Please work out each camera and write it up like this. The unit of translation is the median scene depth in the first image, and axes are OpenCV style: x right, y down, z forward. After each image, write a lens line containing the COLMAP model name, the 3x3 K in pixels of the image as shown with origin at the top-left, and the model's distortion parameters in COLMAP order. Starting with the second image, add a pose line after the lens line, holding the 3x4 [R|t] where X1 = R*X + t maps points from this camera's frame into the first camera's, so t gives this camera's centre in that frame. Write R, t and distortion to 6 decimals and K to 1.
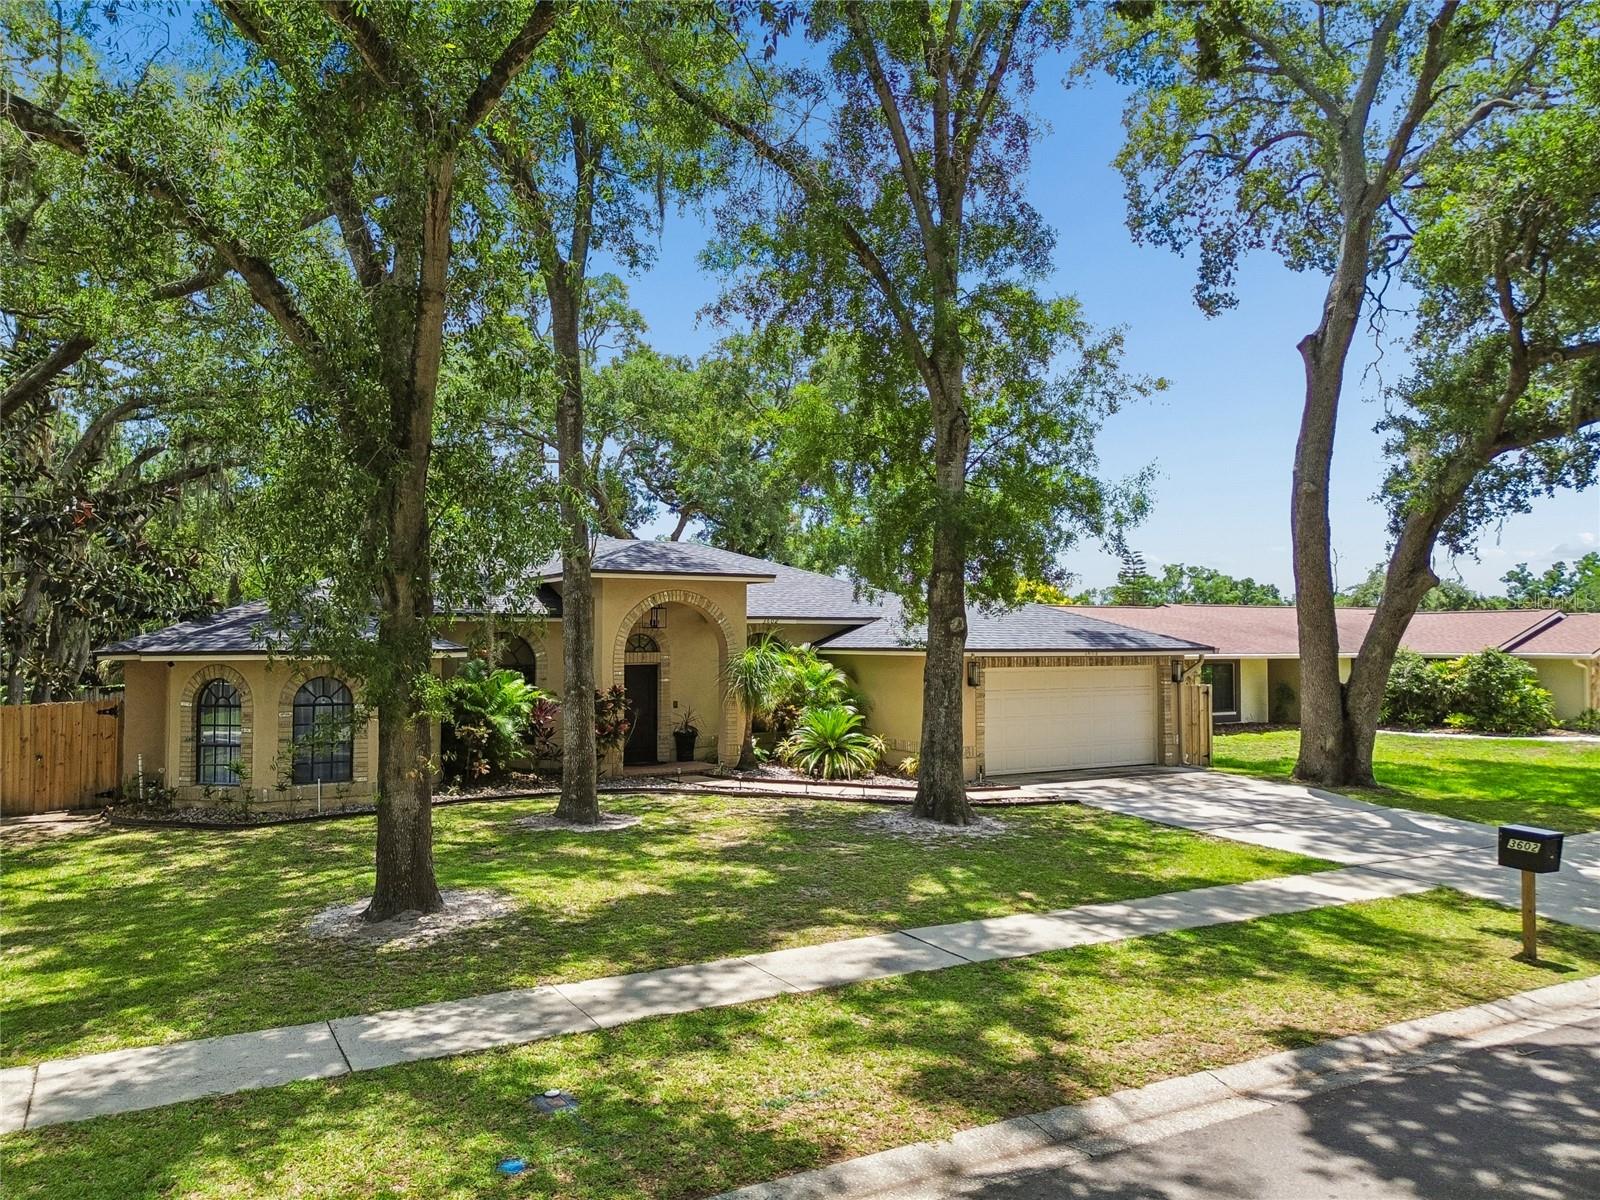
lens RADIAL K [[1112.5, 0, 797.4], [0, 1112.5, 570.5], [0, 0, 1]] dist [0.057762, -0.052342]
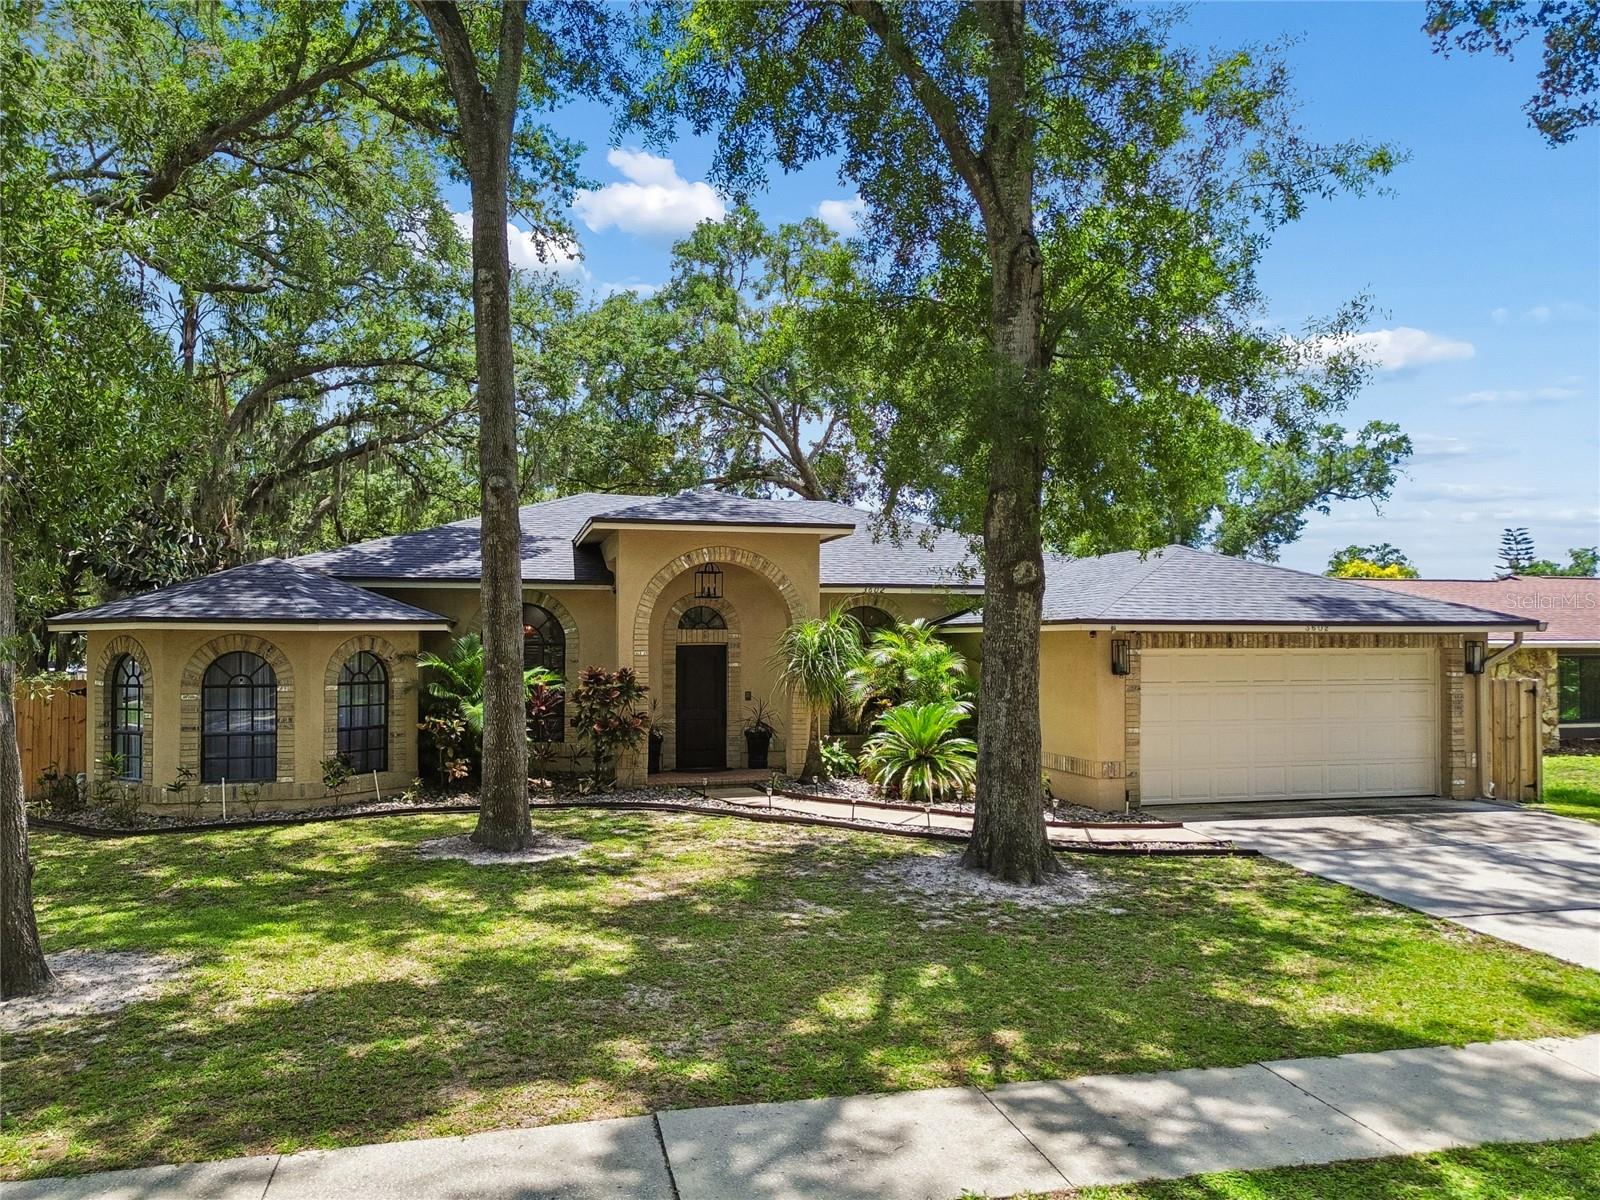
lens RADIAL K [[1136.2, 0, 800.0], [0, 1136.2, 600.0], [0, 0, 1]] dist [0.059679, -0.050827]
pose [[0.961976, -0.008859, -0.272991, 0.160244], [0.016206, 0.999564, 0.024671, 0.037199], [0.272654, -0.028157, 0.961700, 0.268881]]
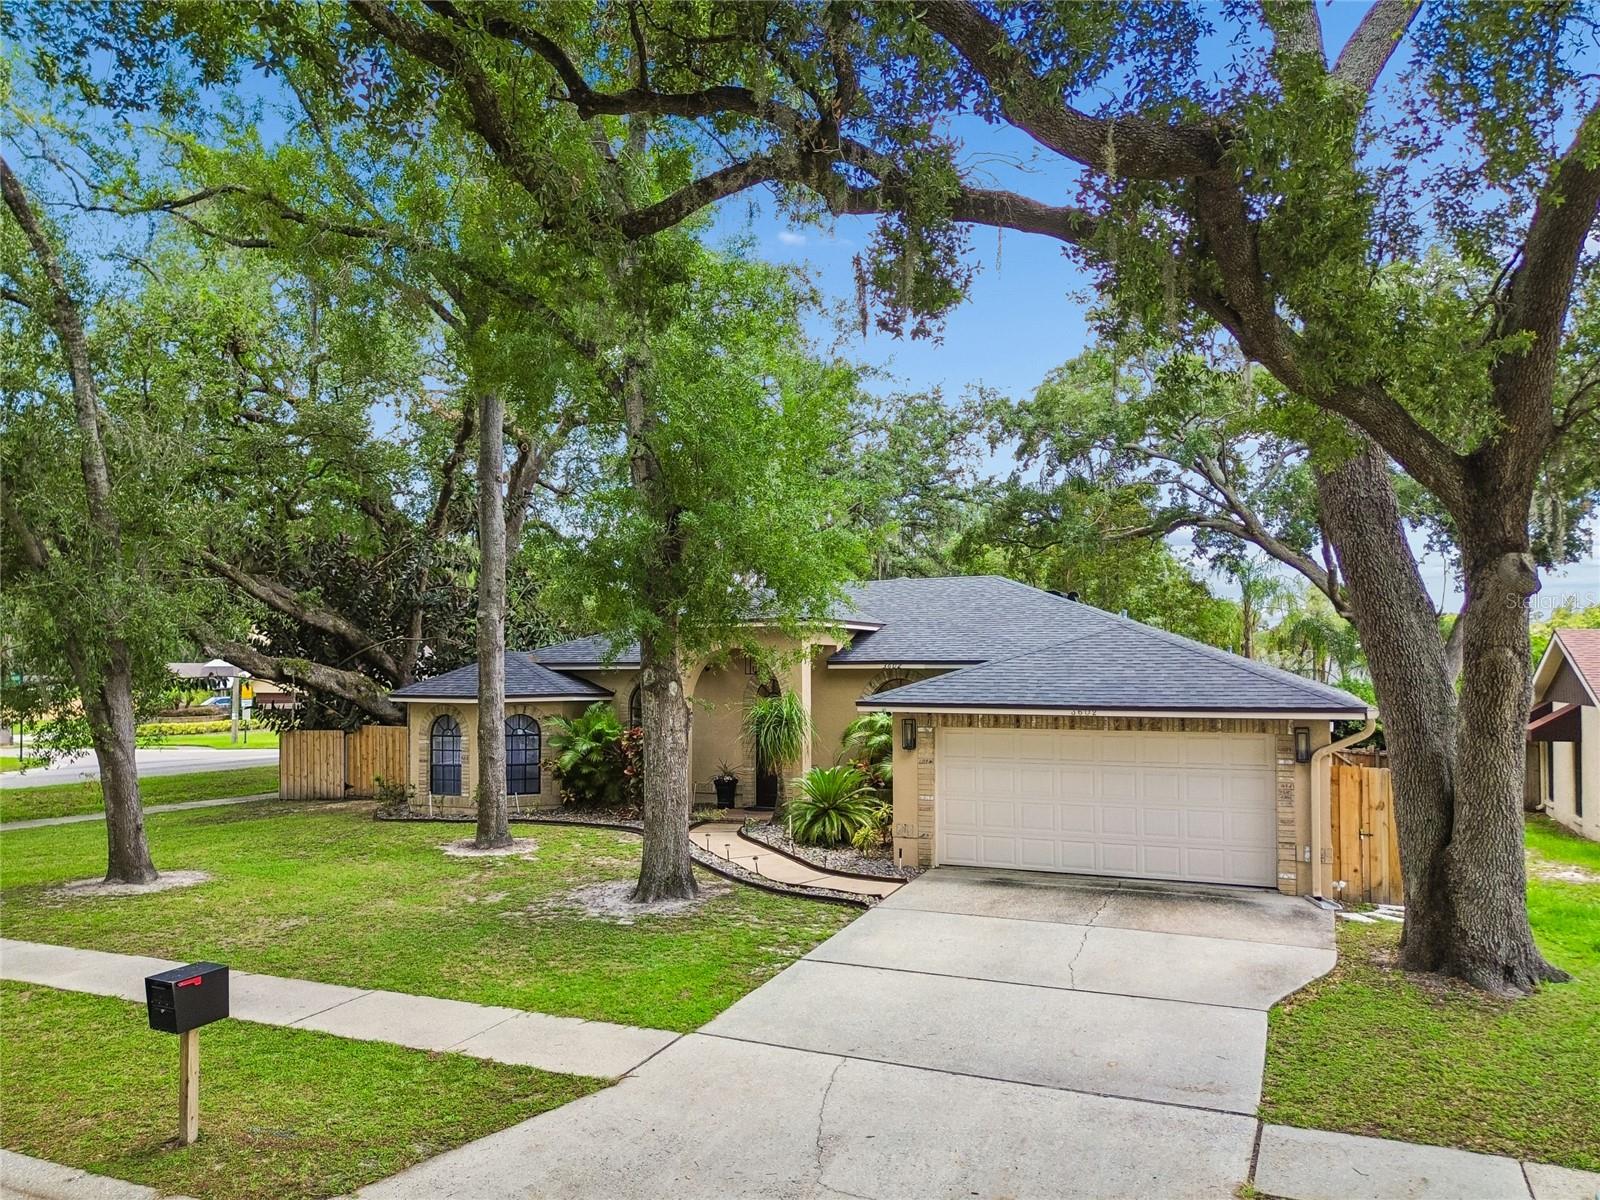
lens RADIAL K [[1137.4, 0, 811.4], [0, 1137.4, 608.6], [0, 0, 1]] dist [0.062202, -0.054971]
pose [[0.605432, -0.043763, -0.794693, 0.770281], [0.050605, 0.998583, -0.016437, 0.012446], [0.794286, -0.030264, 0.606789, 0.445987]]
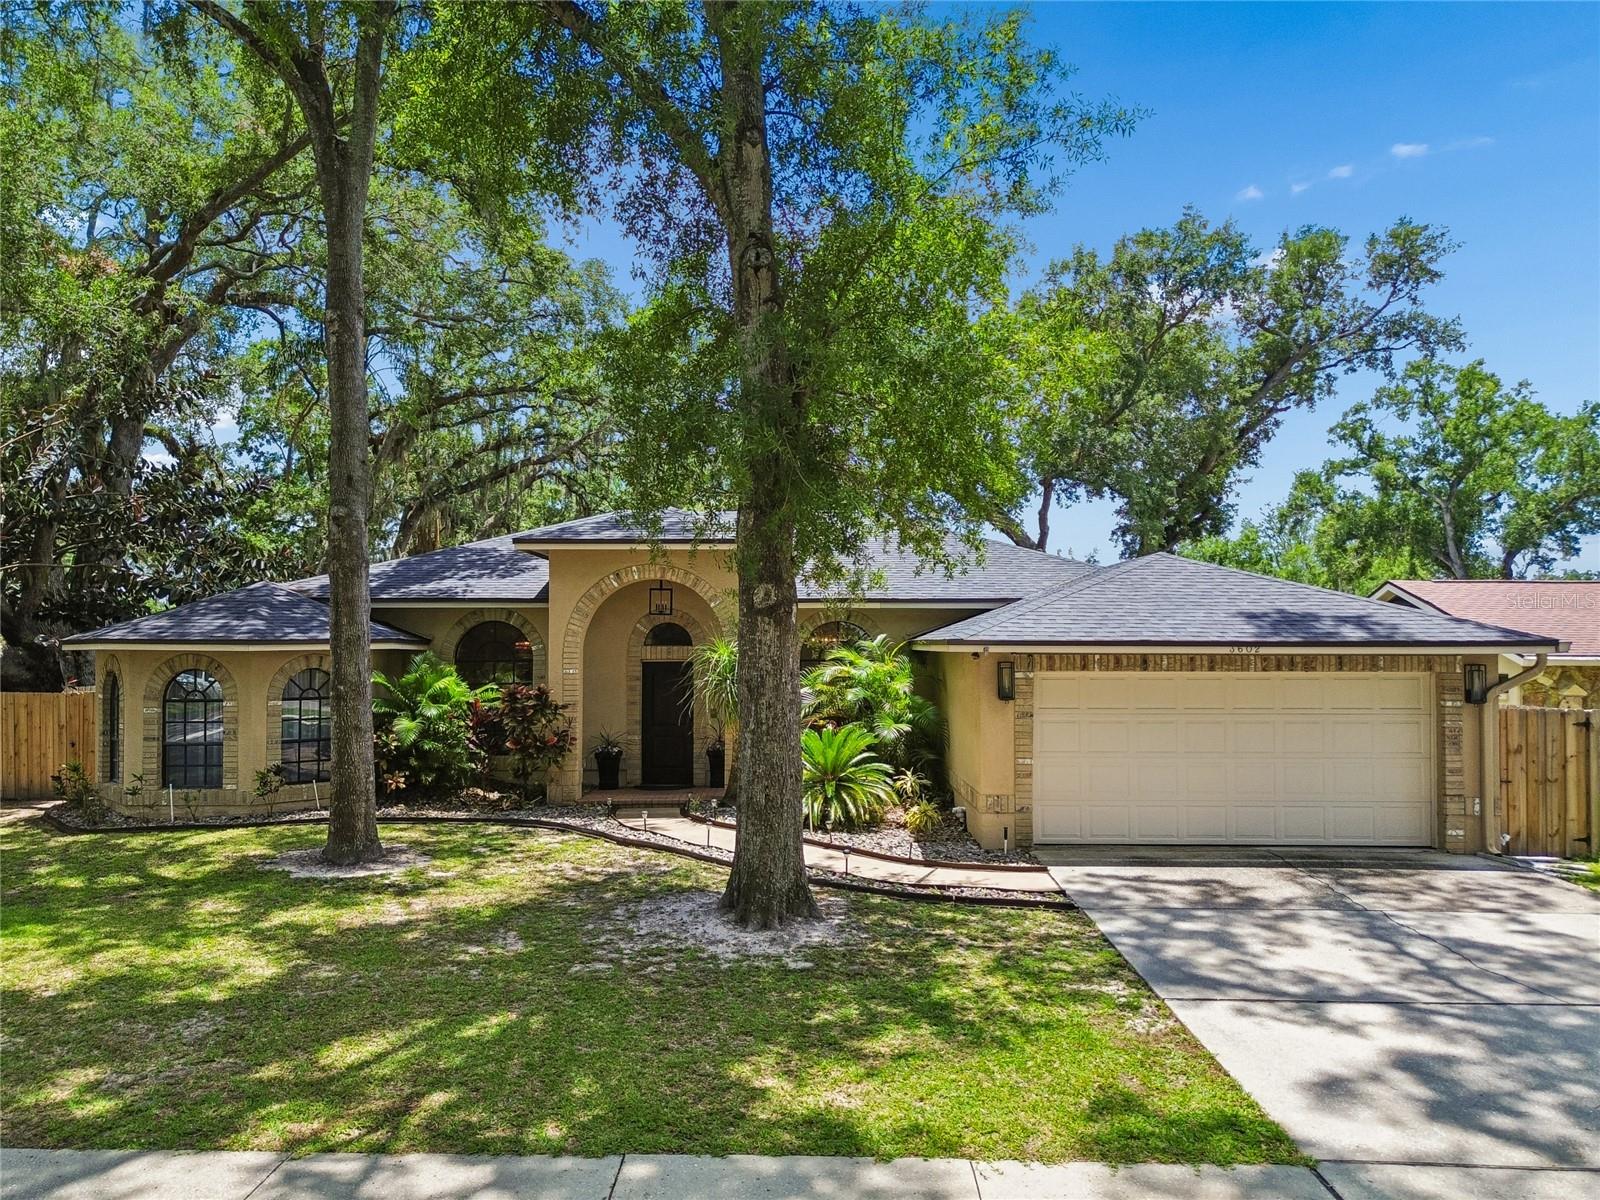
lens RADIAL K [[1136.2, 0, 800.0], [0, 1136.2, 600.0], [0, 0, 1]] dist [0.059679, -0.050827]
pose [[0.863230, -0.017653, -0.504503, 0.381344], [0.030104, 0.999410, 0.016539, 0.033267], [0.503913, -0.029464, 0.863252, 0.386551]]
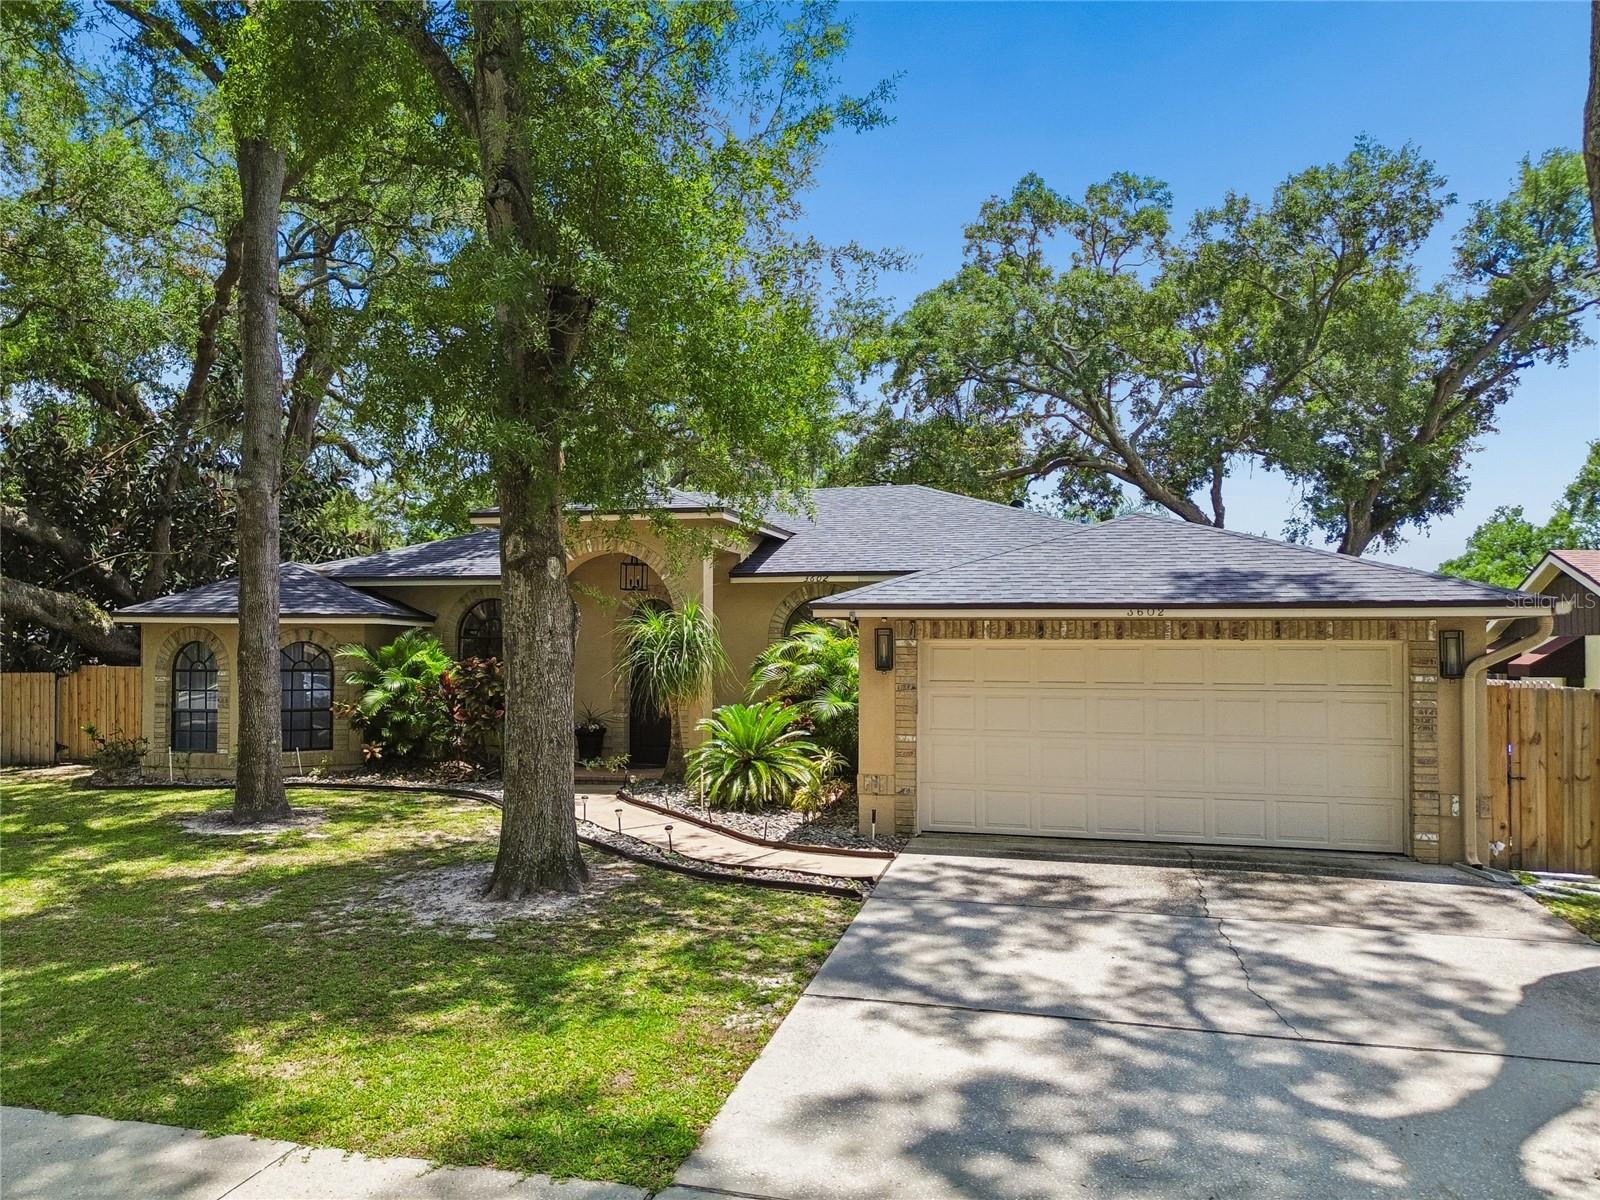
lens RADIAL K [[1136.2, 0, 800.0], [0, 1136.2, 600.0], [0, 0, 1]] dist [0.059679, -0.050827]
pose [[0.720772, -0.024275, -0.692747, 0.529082], [0.039273, 0.999211, 0.005847, 0.062542], [0.692059, -0.031420, 0.721157, 0.549426]]
